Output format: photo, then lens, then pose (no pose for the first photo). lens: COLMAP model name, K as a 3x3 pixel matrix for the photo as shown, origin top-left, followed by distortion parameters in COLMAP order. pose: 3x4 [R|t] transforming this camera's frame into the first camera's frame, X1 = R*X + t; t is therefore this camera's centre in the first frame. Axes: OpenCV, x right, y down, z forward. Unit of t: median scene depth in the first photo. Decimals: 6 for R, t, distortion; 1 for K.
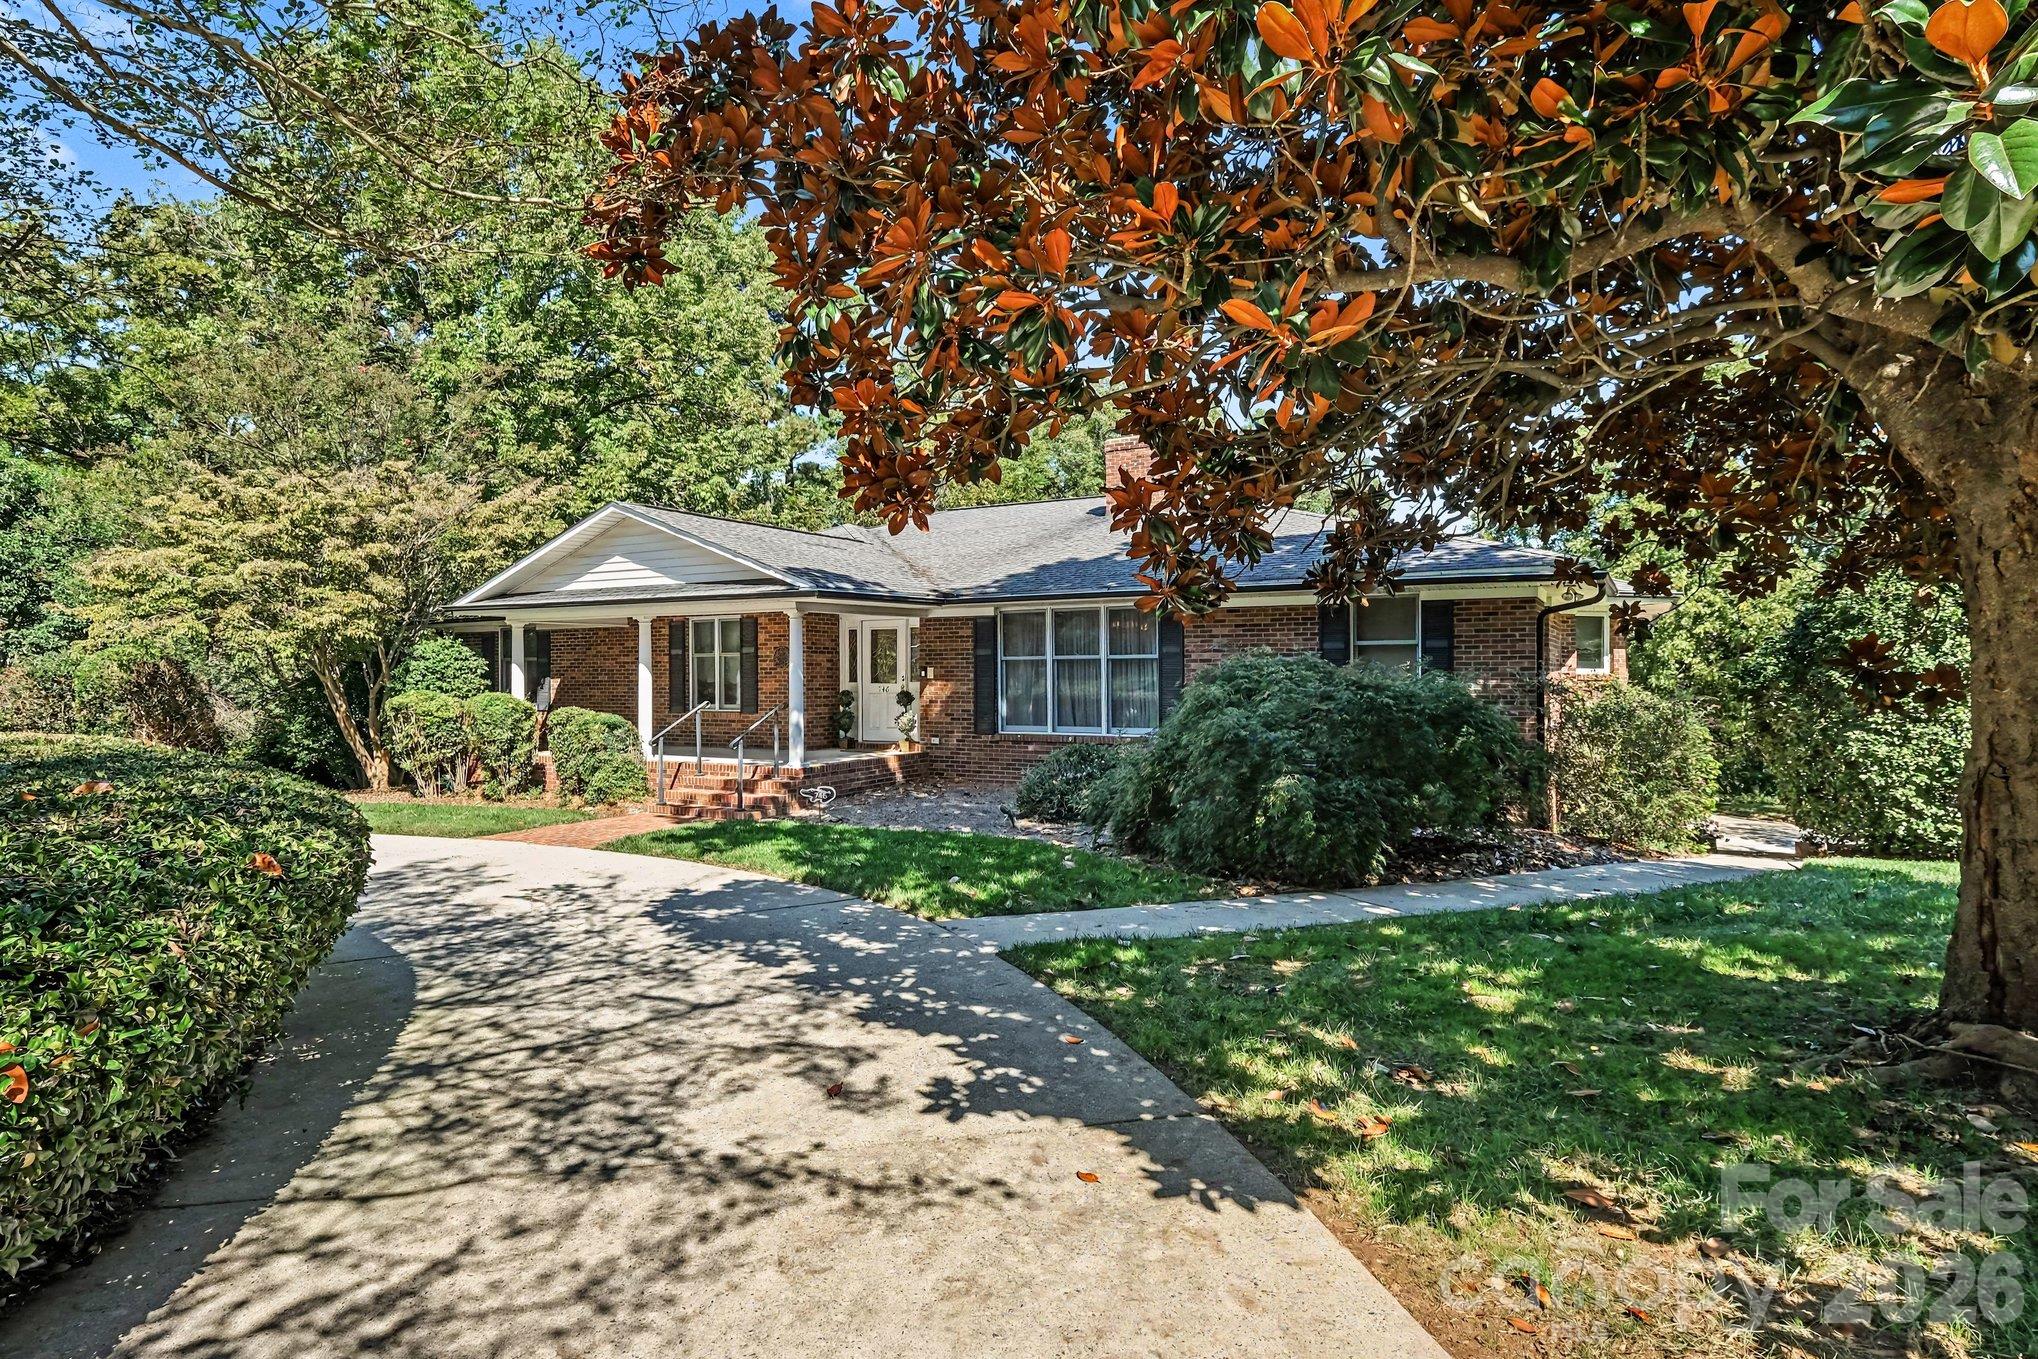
lens RADIAL K [[903.2, 0, 1015.6], [0, 903.2, 682.3], [0, 0, 1]] dist [-0.000297, 0.000130]
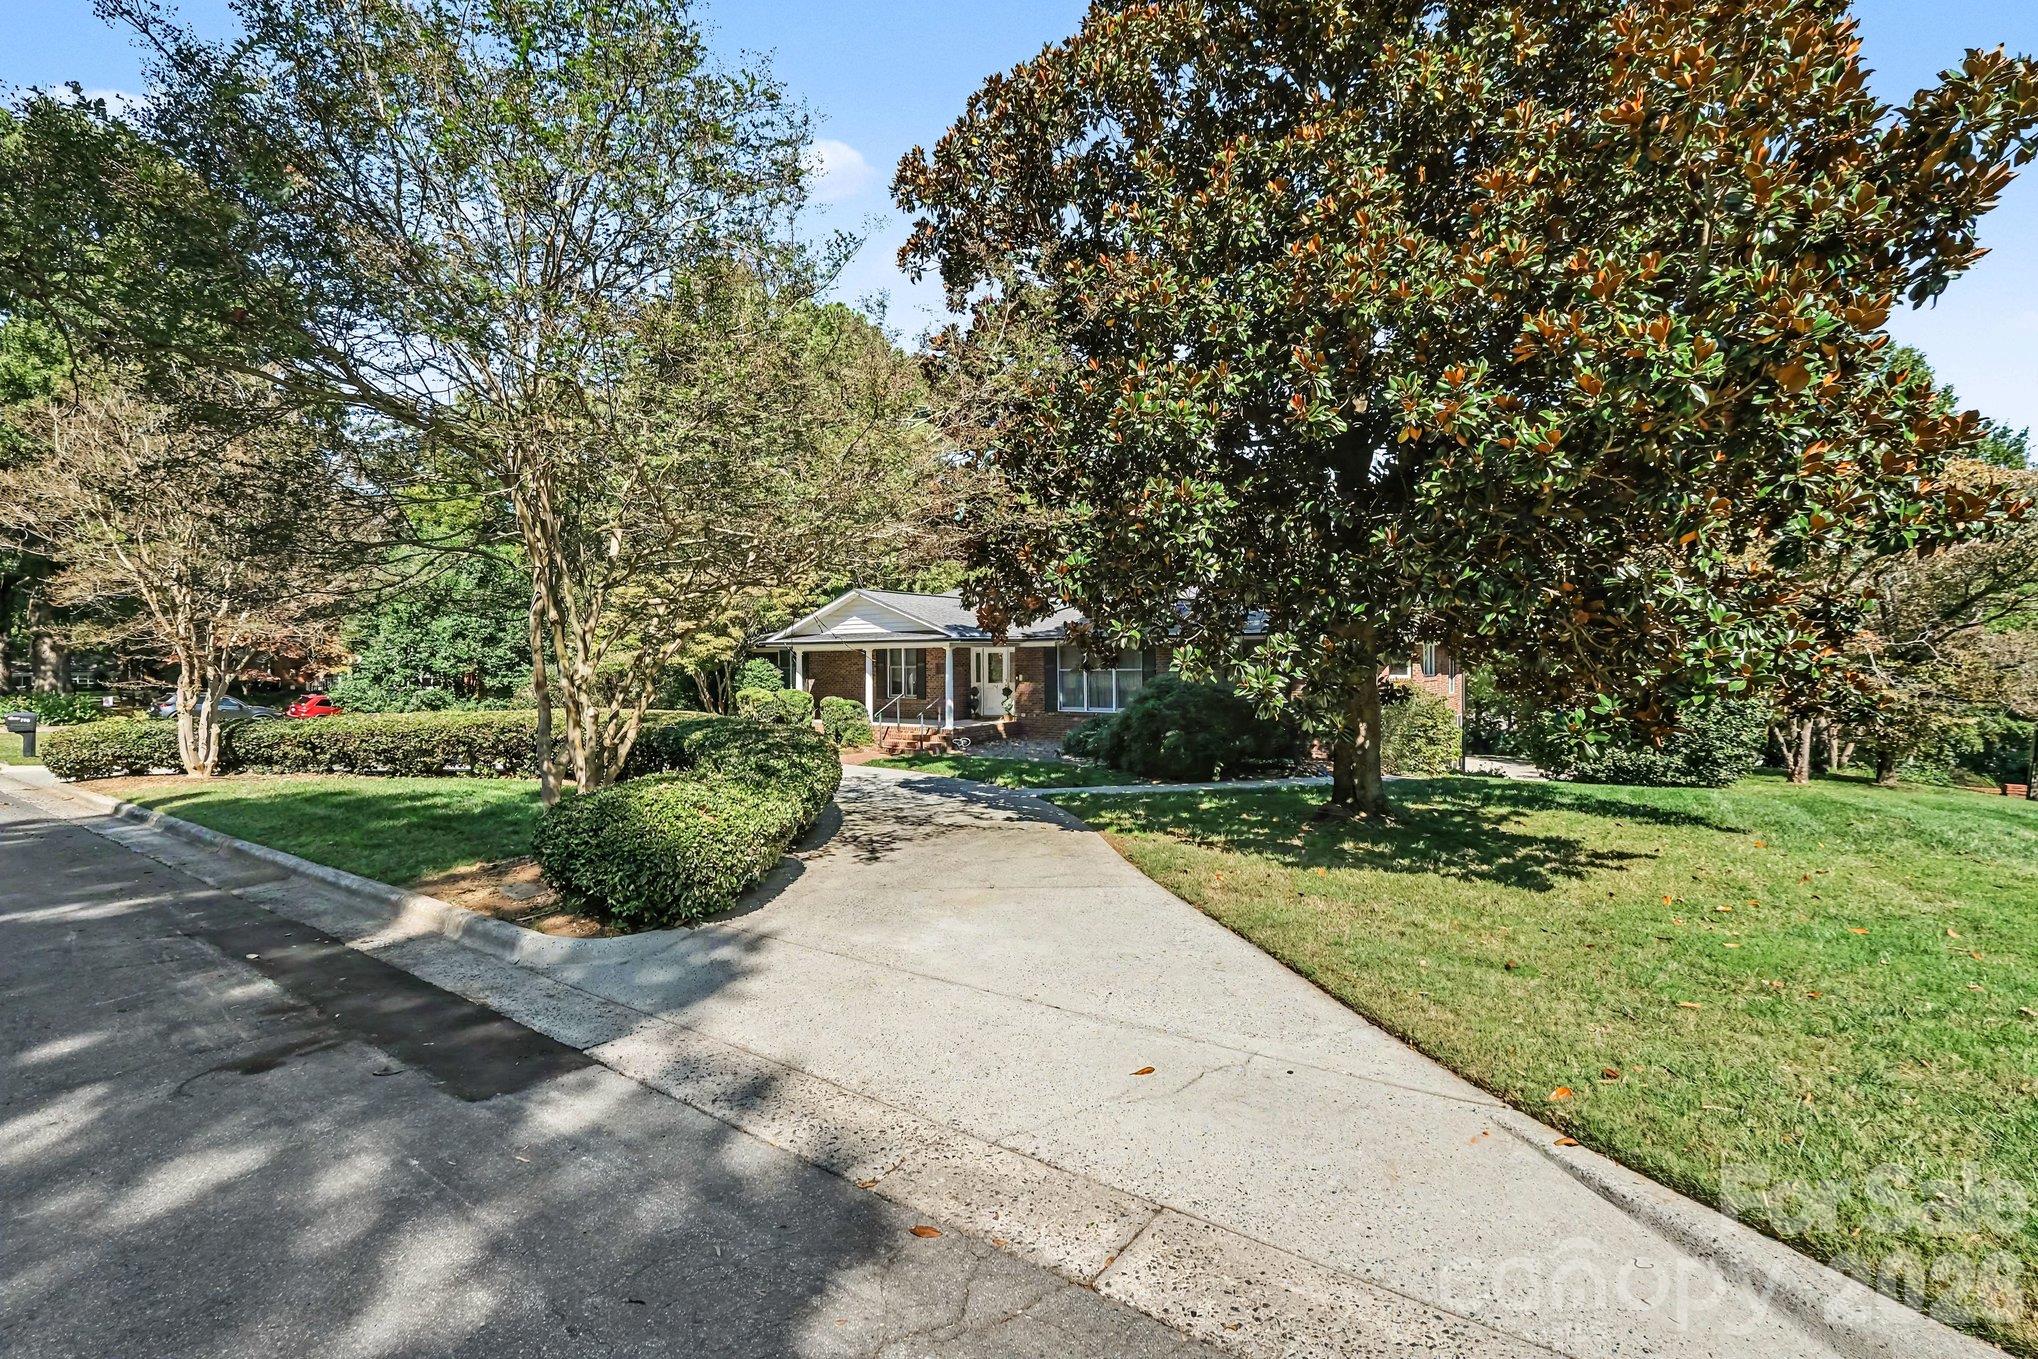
lens RADIAL K [[903.2, 0, 1018.3], [0, 903.2, 677.7], [0, 0, 1]] dist [-0.000297, 0.000130]
pose [[0.991886, -0.001304, -0.127127, 0.137272], [0.003657, 0.999826, 0.018271, -0.045739], [0.127081, -0.018588, 0.991718, -0.833650]]
